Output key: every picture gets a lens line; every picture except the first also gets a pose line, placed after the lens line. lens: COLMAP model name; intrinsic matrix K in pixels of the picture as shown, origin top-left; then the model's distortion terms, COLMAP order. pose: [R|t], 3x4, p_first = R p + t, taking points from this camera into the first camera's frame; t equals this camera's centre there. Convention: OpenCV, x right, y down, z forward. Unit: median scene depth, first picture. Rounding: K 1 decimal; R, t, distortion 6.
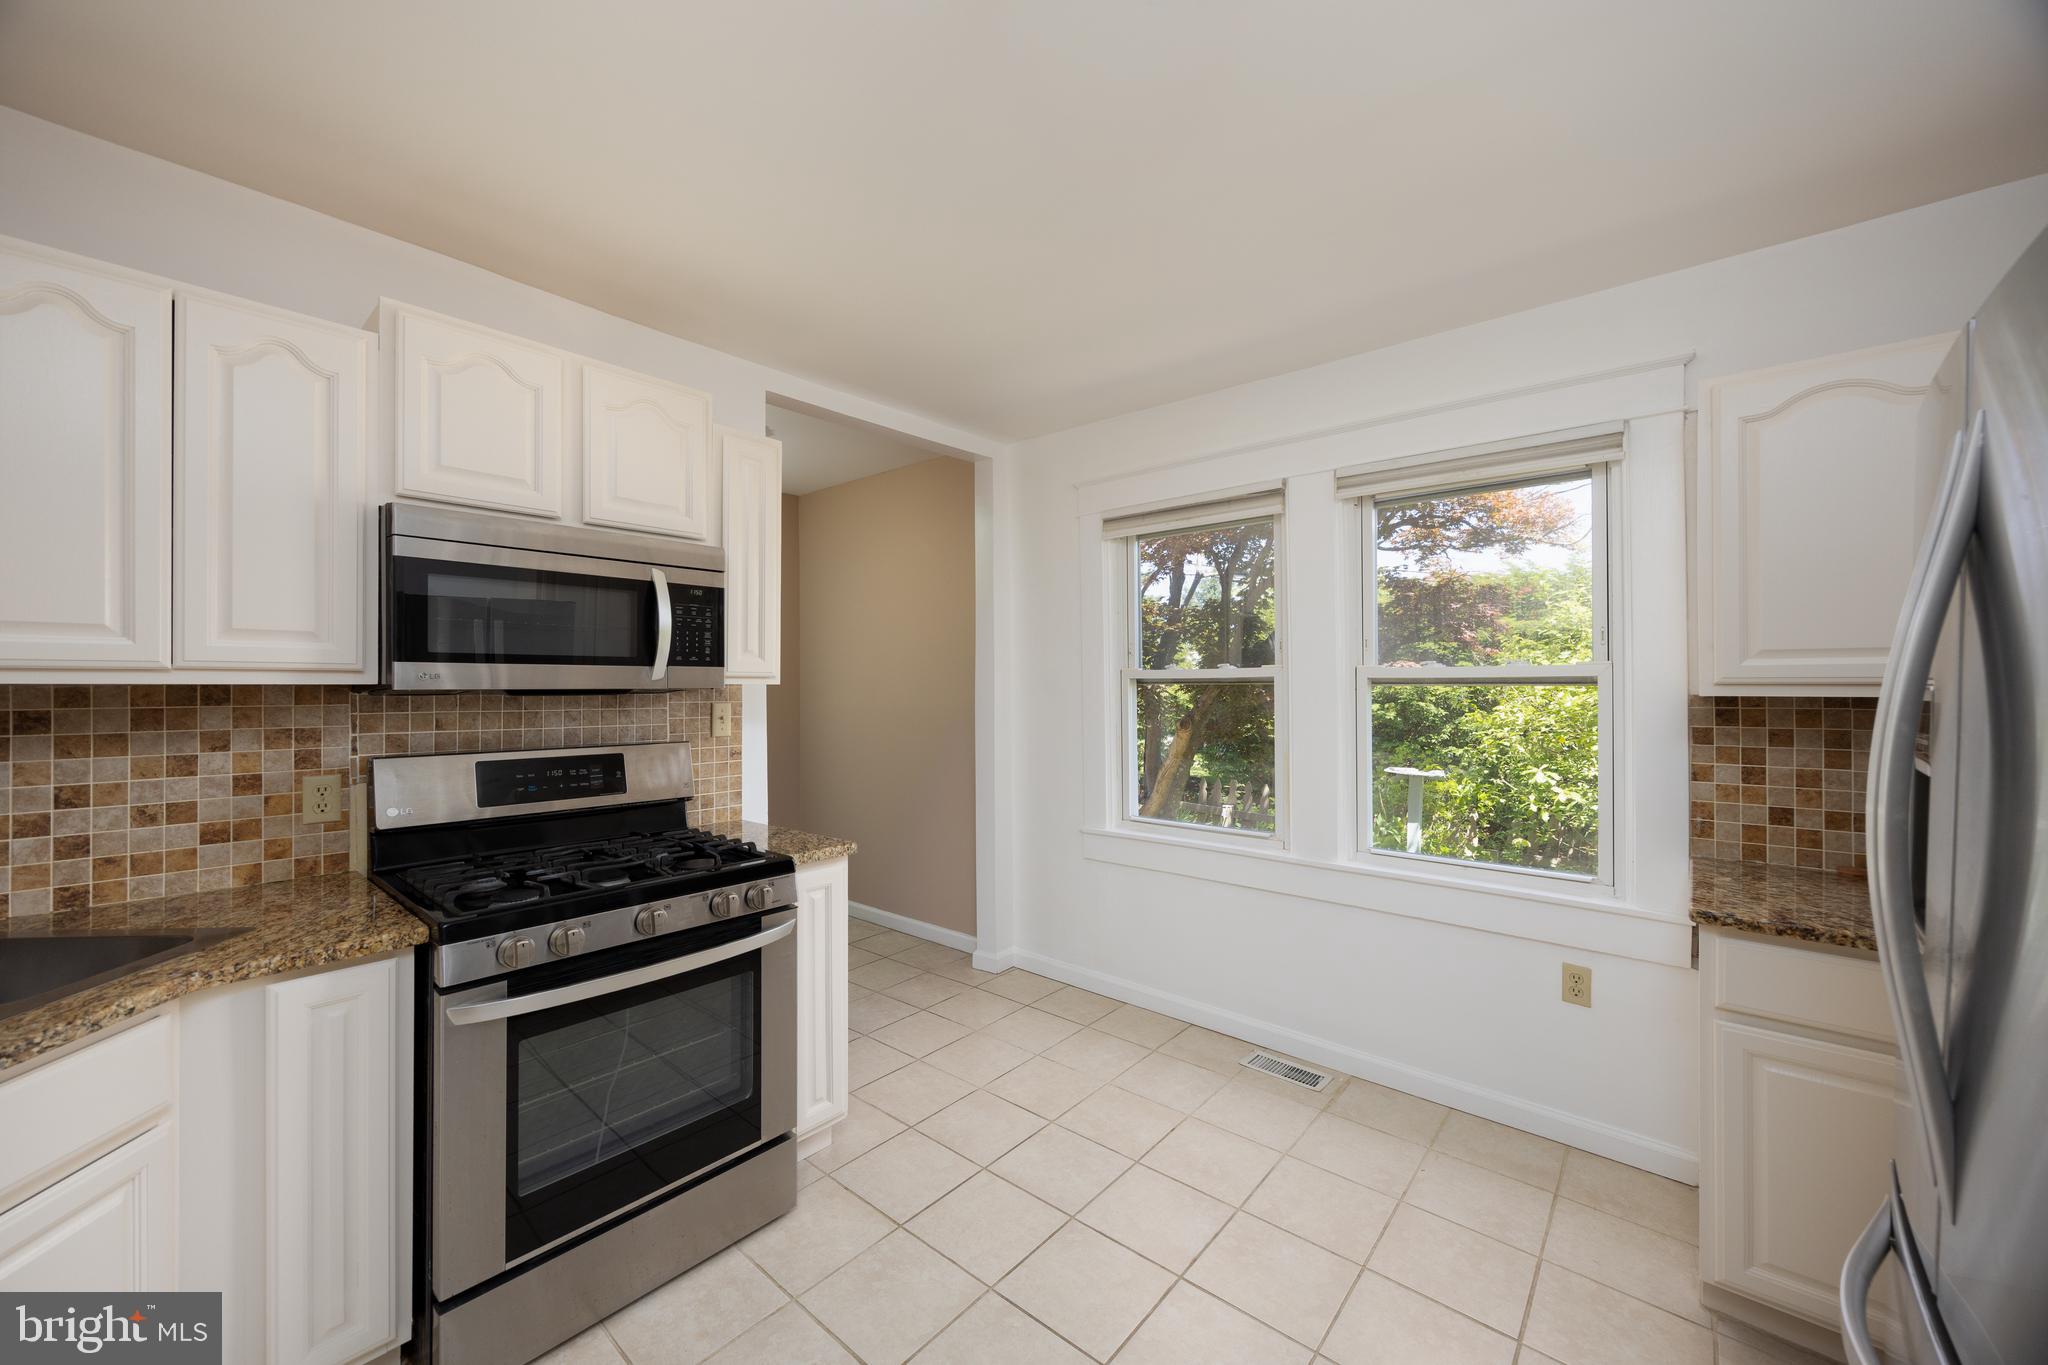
lens RADIAL K [[761.6, 0, 1014.5], [0, 761.6, 682.6], [0, 0, 1]] dist [-0.007826, 0.000572]
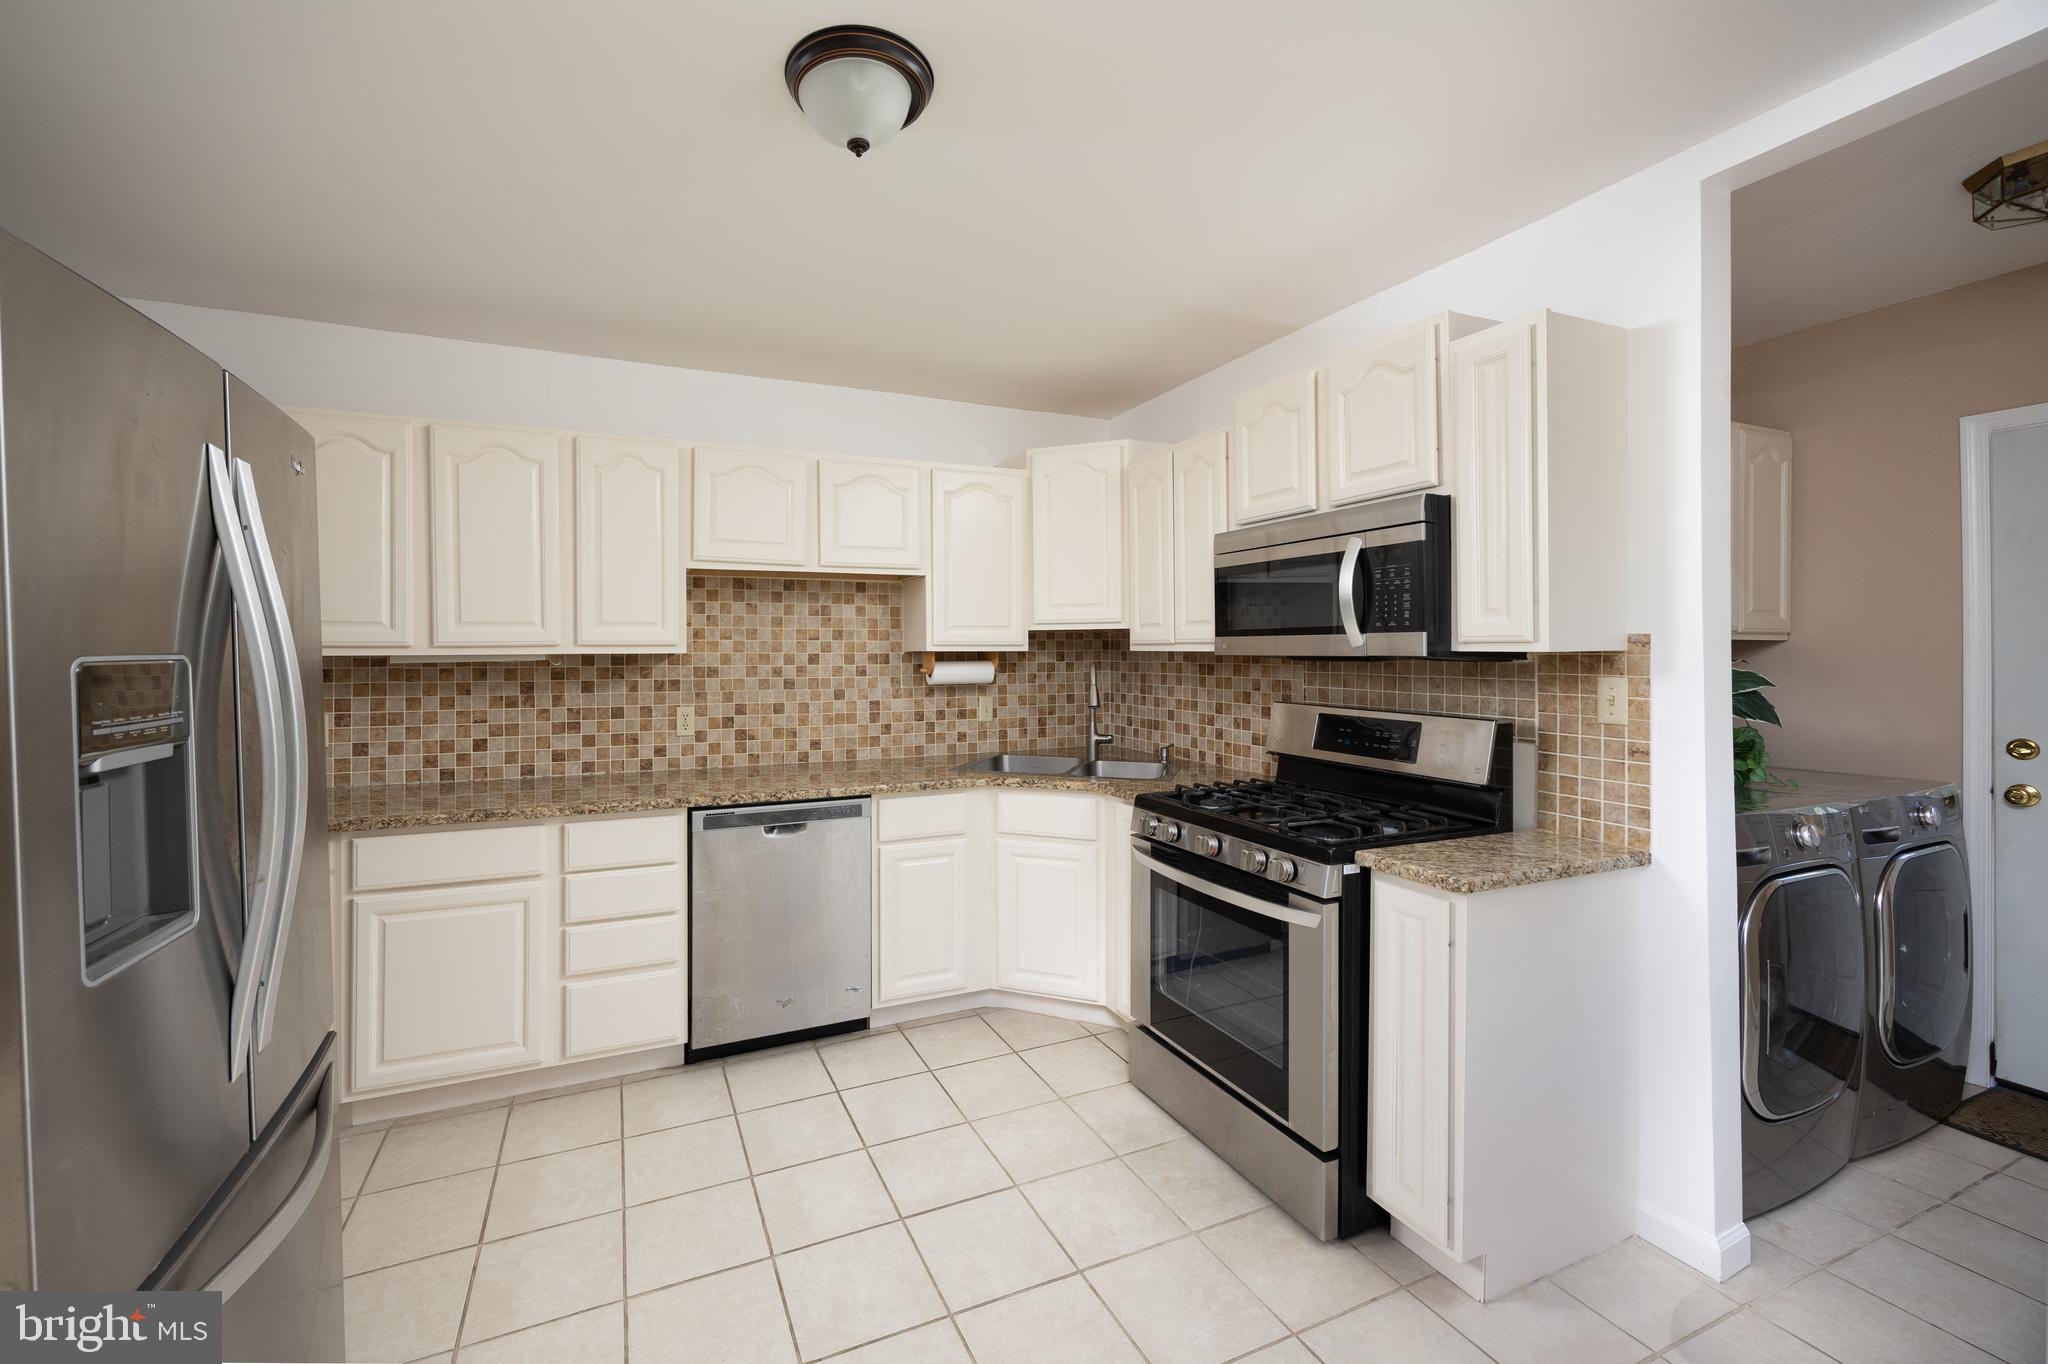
lens RADIAL K [[842.5, 0, 979.0], [0, 842.5, 643.4], [0, 0, 1]] dist [0.000717, 0.000455]
pose [[-0.433012, -0.005405, -0.901372, 0.796564], [0.005285, 0.999950, -0.008535, -0.002122], [0.901372, -0.008459, -0.432962, 1.097196]]
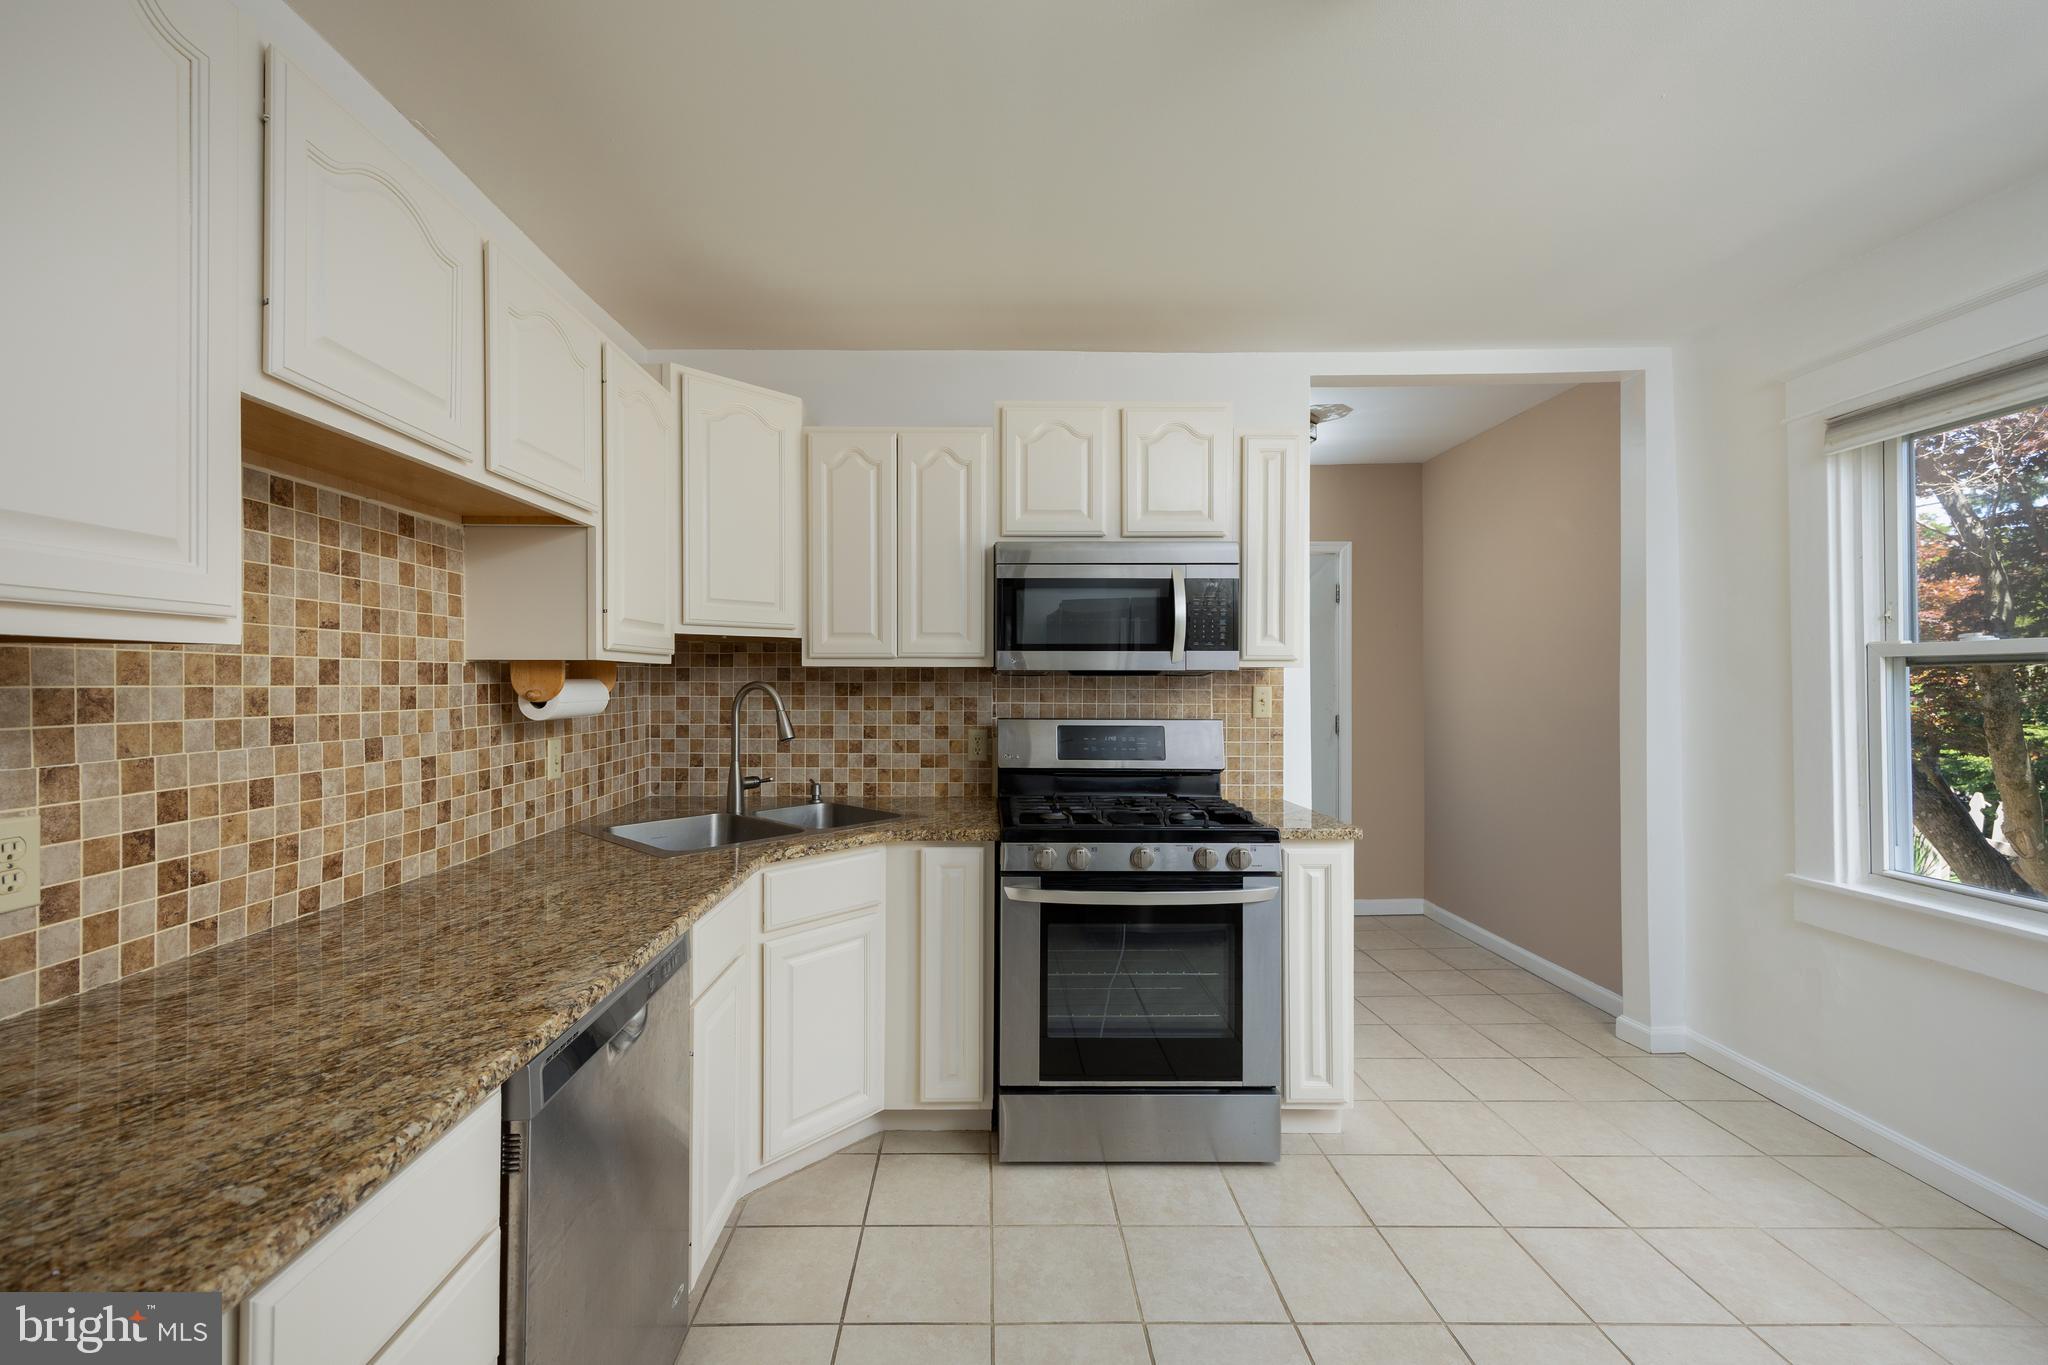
lens RADIAL K [[842.5, 0, 1011.8], [0, 842.5, 675.4], [0, 0, 1]] dist [0.000717, 0.000455]
pose [[0.672846, -0.003572, -0.739774, 0.336348], [0.001335, 0.999993, -0.003614, 0.021257], [0.739782, 0.001445, 0.672845, -0.062012]]
